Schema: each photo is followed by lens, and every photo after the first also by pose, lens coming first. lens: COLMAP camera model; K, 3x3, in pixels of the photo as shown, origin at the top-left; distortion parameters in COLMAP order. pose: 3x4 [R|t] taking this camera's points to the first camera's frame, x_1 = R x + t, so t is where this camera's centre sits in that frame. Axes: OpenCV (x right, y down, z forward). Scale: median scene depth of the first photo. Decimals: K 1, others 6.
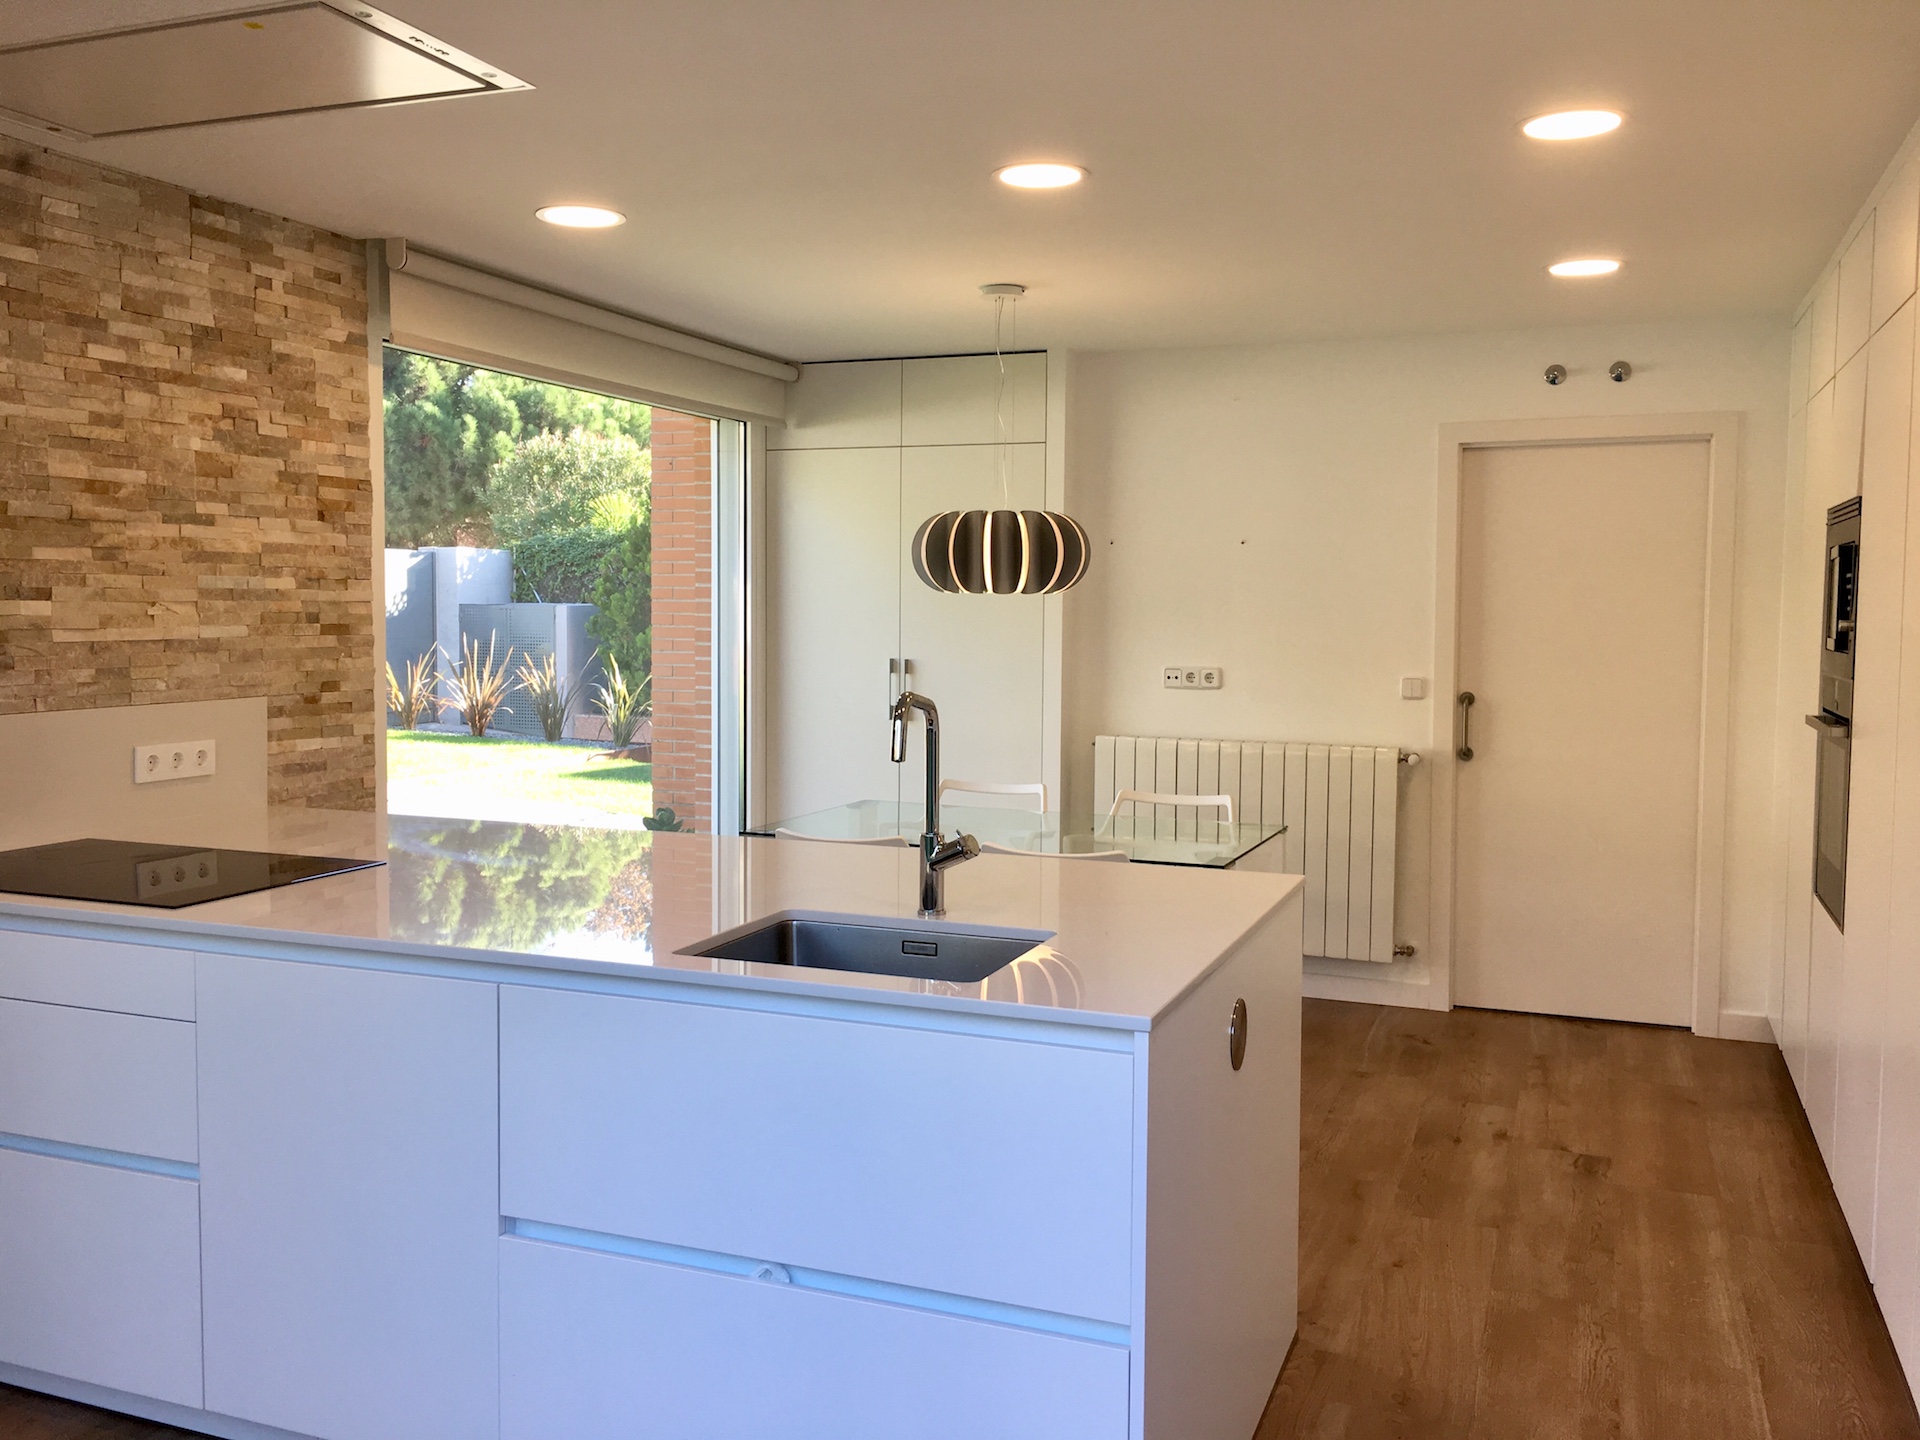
lens RADIAL K [[1645.3, 0, 967.4], [0, 1645.3, 715.9], [0, 0, 1]] dist [0.015658, -0.008465]
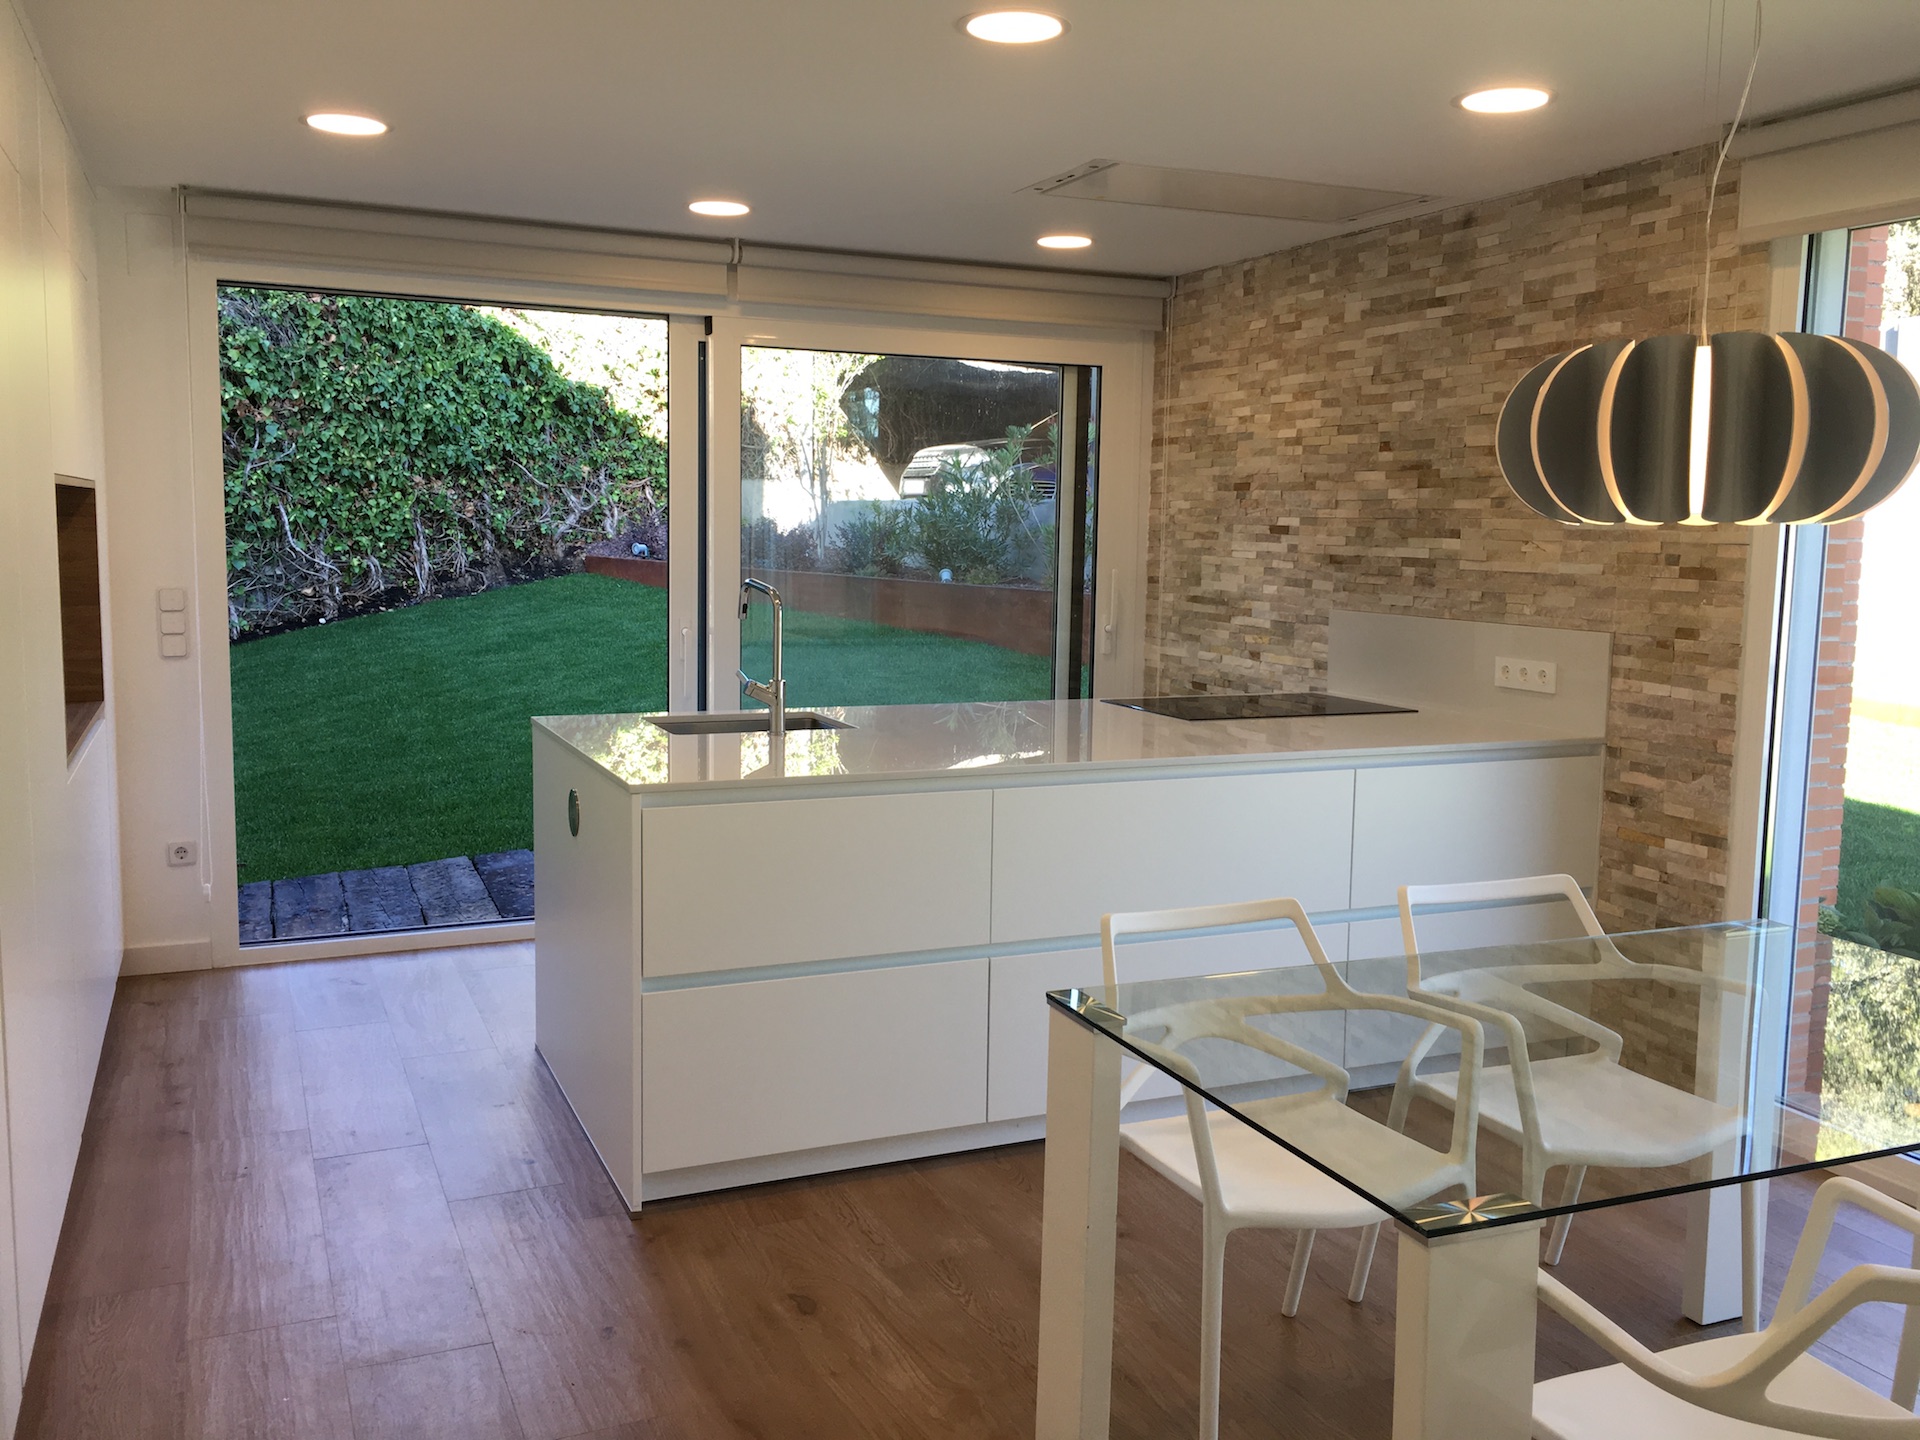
lens RADIAL K [[1645.3, 0, 961.2], [0, 1645.3, 719.3], [0, 0, 1]] dist [0.015658, -0.008465]
pose [[-0.706059, 0.061308, -0.705494, 0.585591], [-0.074011, 0.984401, 0.159616, -0.091127], [0.704275, 0.164913, -0.690508, 1.391429]]
